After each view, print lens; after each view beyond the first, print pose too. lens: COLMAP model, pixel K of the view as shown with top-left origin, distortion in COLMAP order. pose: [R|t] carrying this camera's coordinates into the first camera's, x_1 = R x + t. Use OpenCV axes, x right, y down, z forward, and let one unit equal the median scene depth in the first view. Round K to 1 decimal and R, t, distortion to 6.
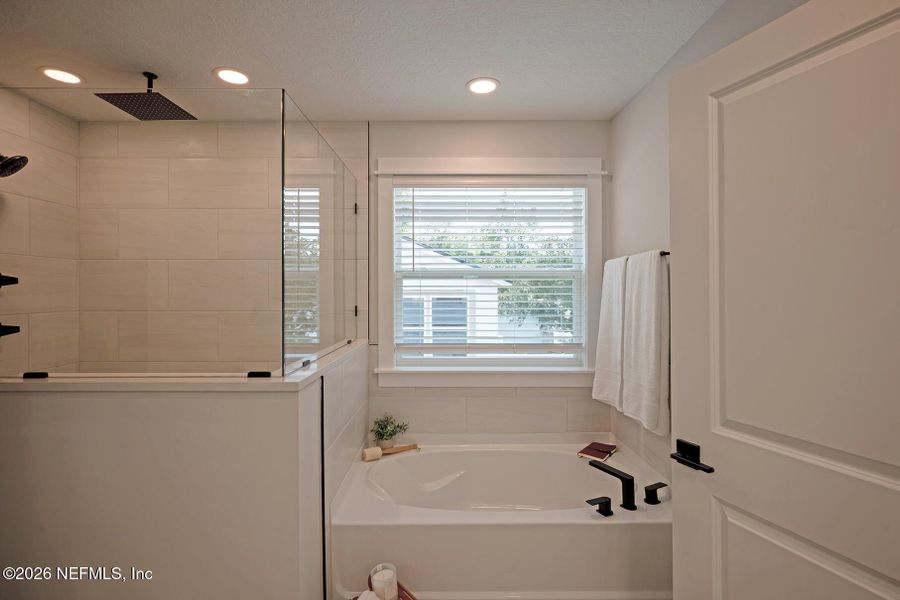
lens RADIAL K [[449.2, 0, 450.3], [0, 449.2, 286.6], [0, 0, 1]] dist [-0.005430, 0.000735]
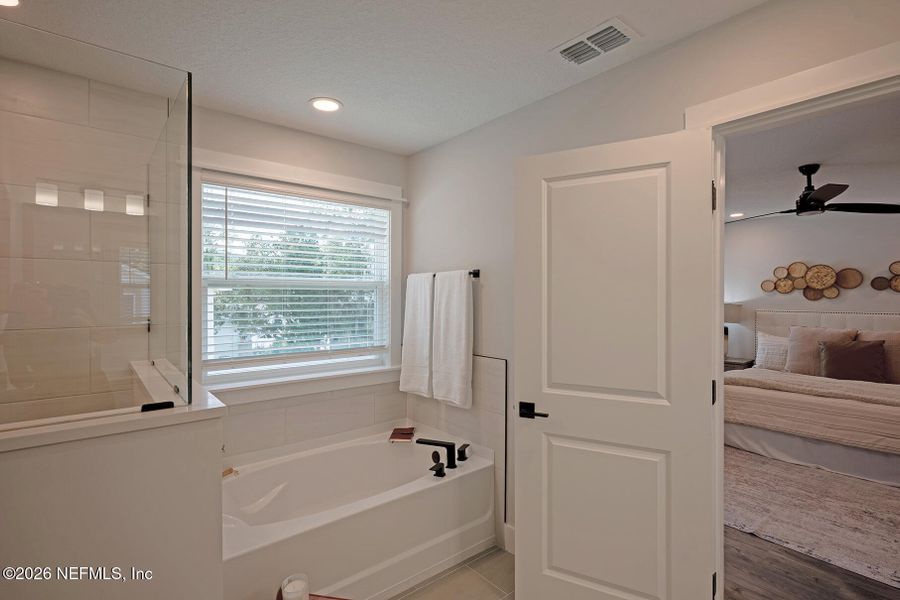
lens RADIAL K [[449.2, 0, 471.7], [0, 449.2, 293.7], [0, 0, 1]] dist [-0.005430, 0.000735]
pose [[0.744534, 0.004610, 0.667569, -0.361613], [-0.009985, 0.999941, 0.004232, -0.015436], [-0.667510, -0.009817, 0.744536, -0.006604]]
